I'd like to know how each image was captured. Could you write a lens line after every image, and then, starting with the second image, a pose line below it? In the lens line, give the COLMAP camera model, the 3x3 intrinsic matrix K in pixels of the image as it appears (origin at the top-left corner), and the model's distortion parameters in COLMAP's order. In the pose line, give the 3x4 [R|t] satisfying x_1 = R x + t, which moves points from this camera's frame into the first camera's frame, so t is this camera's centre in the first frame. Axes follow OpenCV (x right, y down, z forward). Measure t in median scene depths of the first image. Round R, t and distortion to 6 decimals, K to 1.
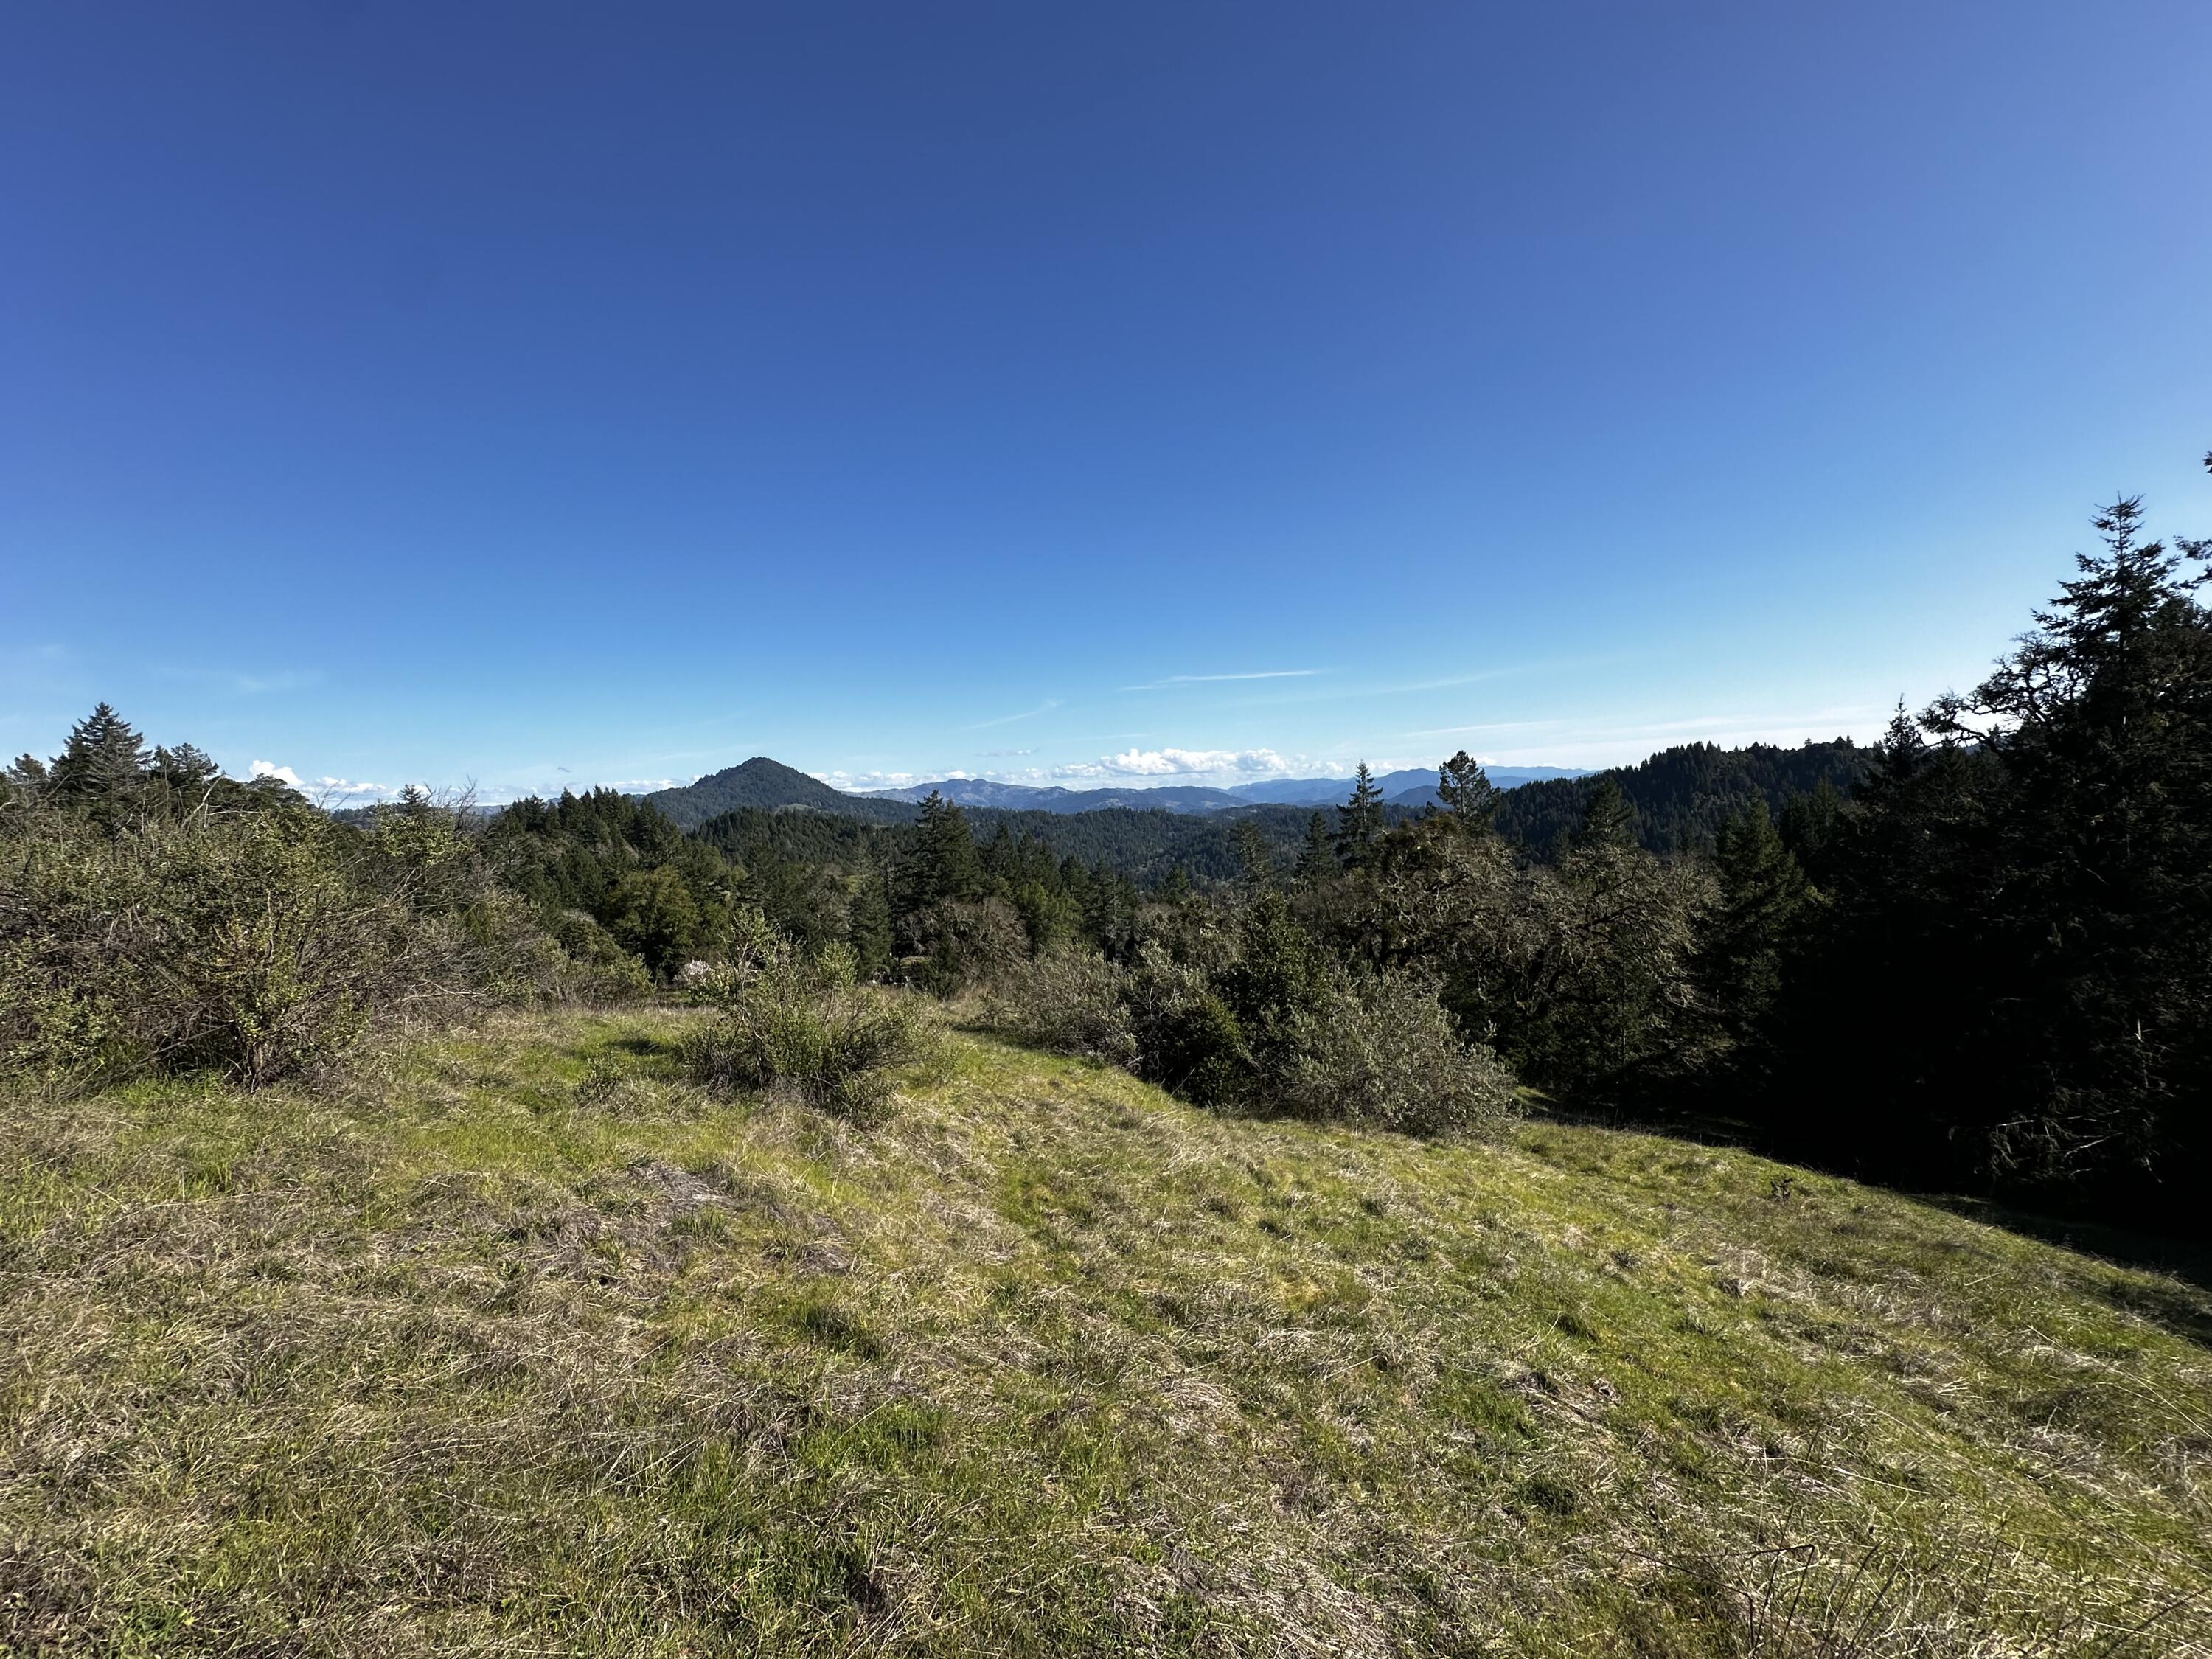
lens RADIAL K [[894.3, 0, 1106.0], [0, 894.3, 829.5], [0, 0, 1]] dist [0.001877, 0.000196]
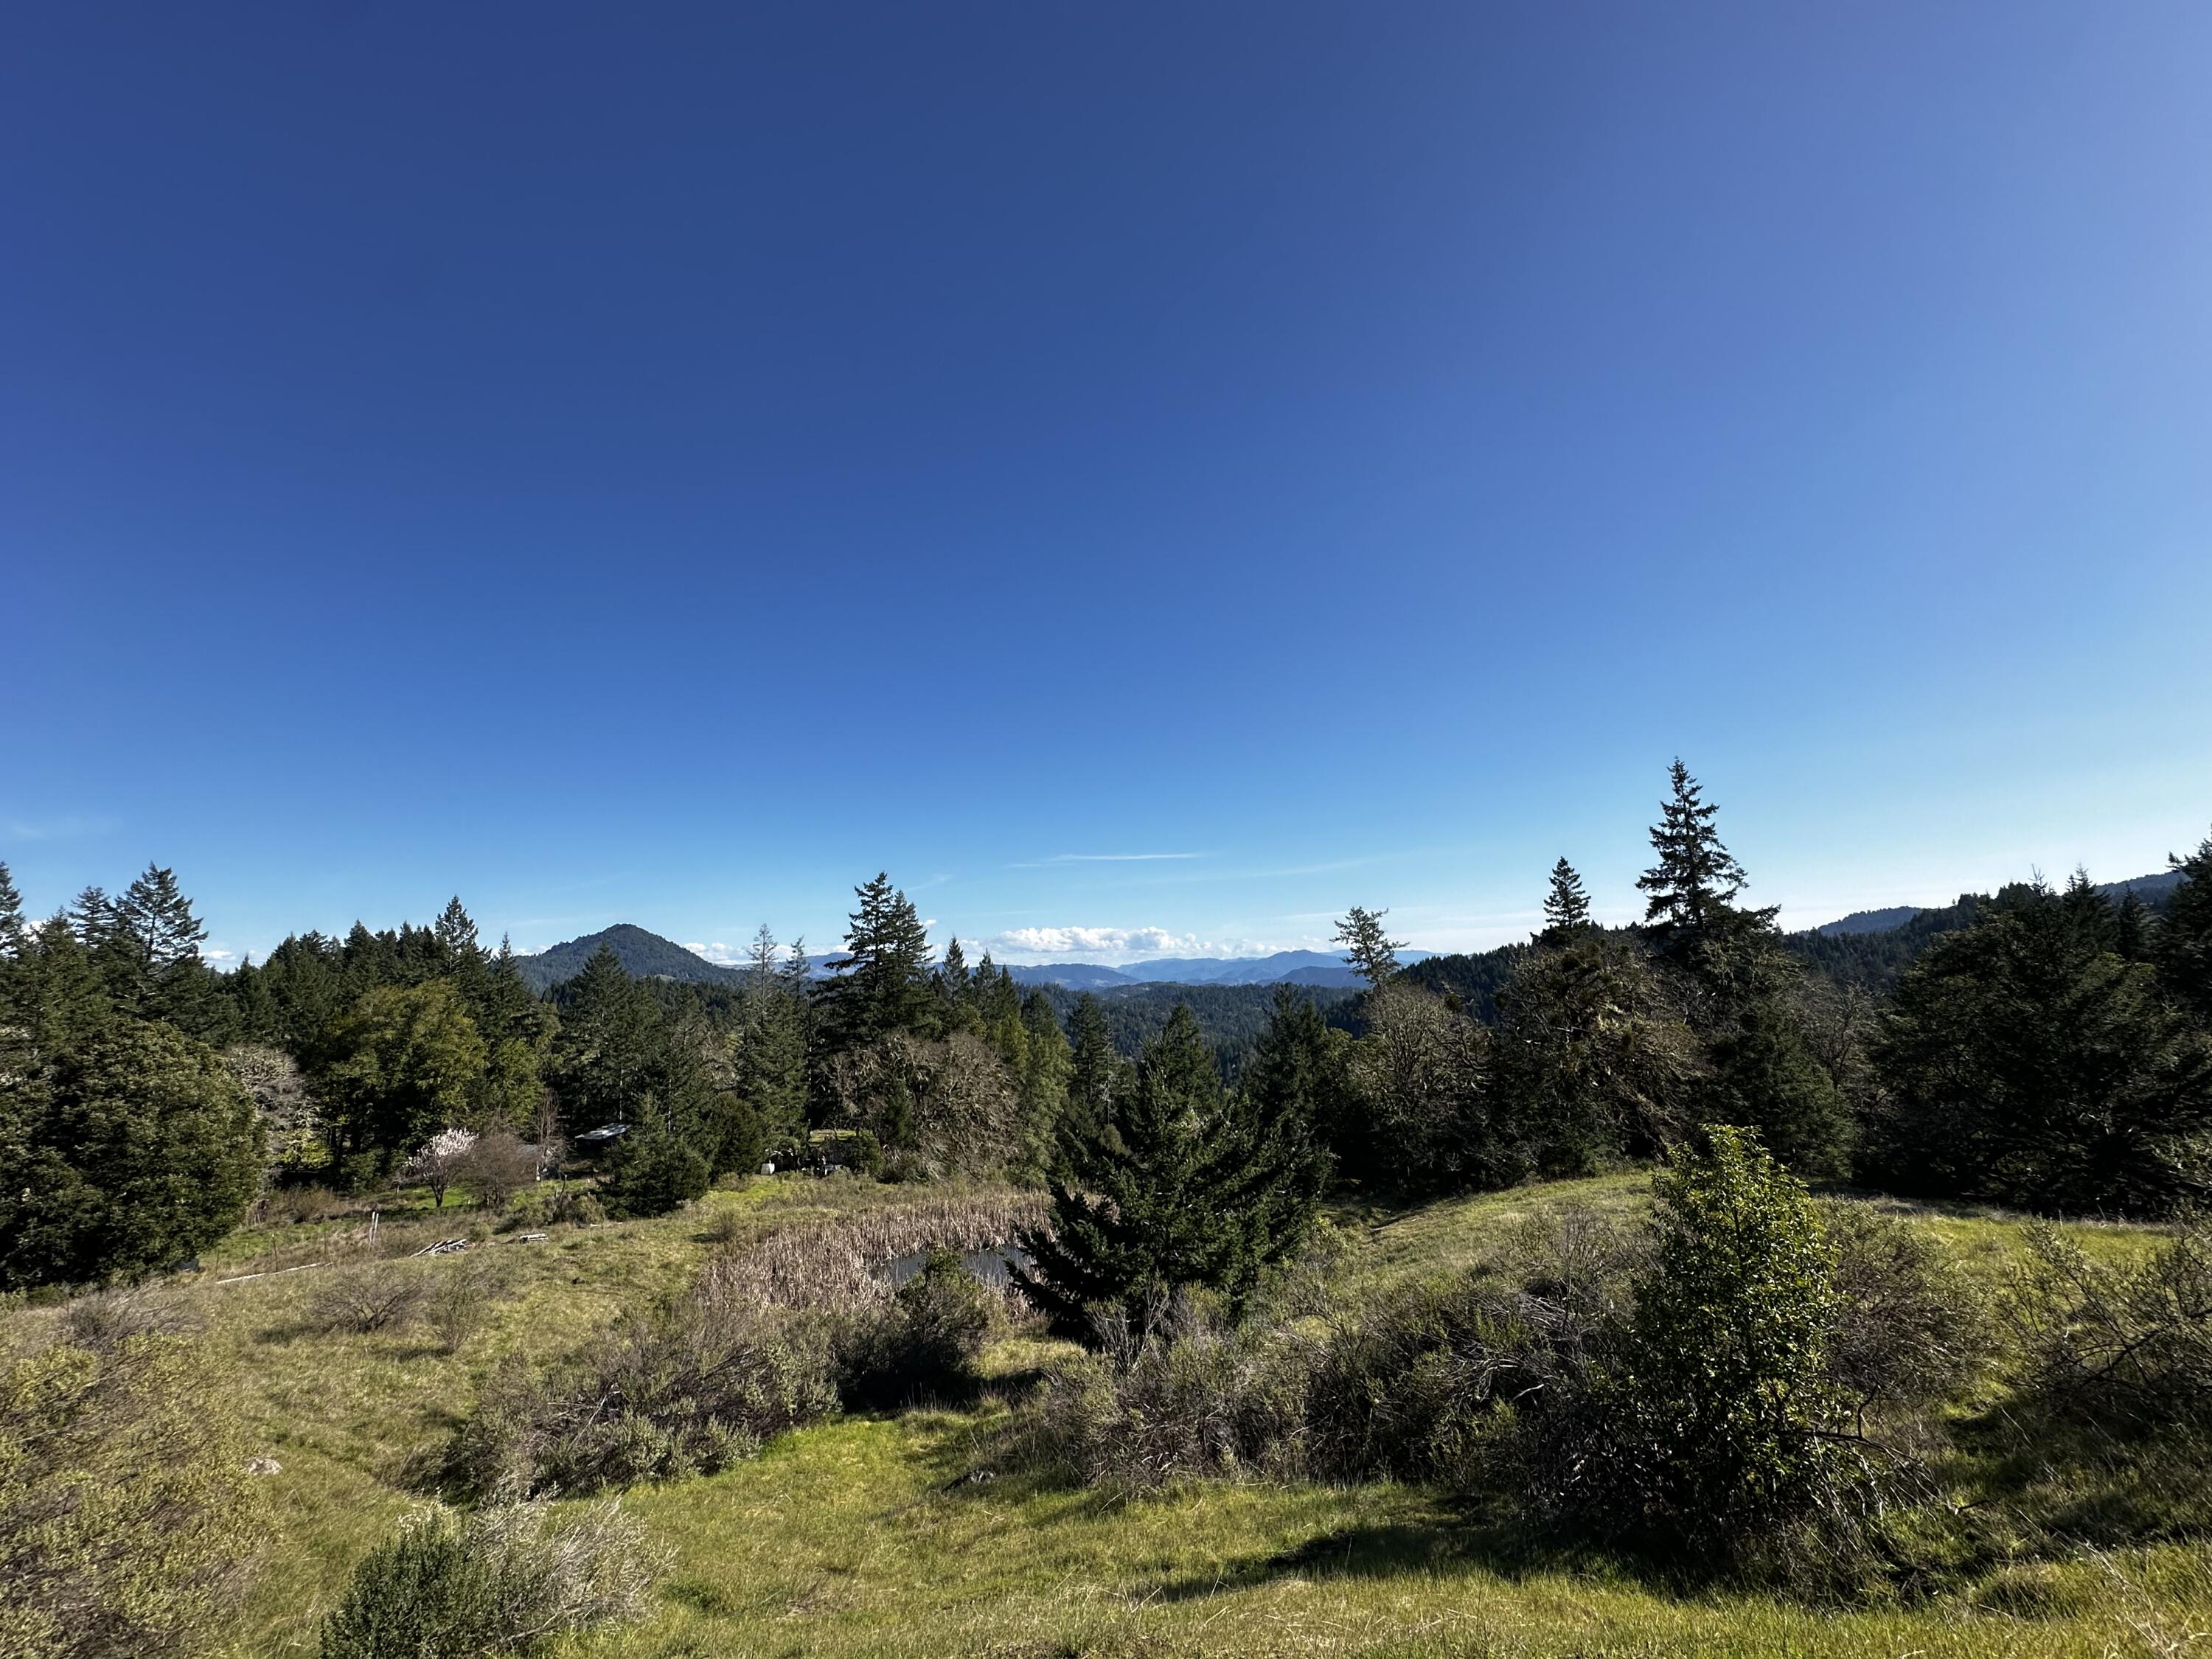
lens RADIAL K [[894.3, 0, 1106.0], [0, 894.3, 829.5], [0, 0, 1]] dist [0.001877, 0.000196]
pose [[0.992314, 0.032371, 0.119438, -0.104995], [-0.008275, 0.980377, -0.196958, 0.058495], [-0.123470, 0.194456, 0.973109, 0.307262]]
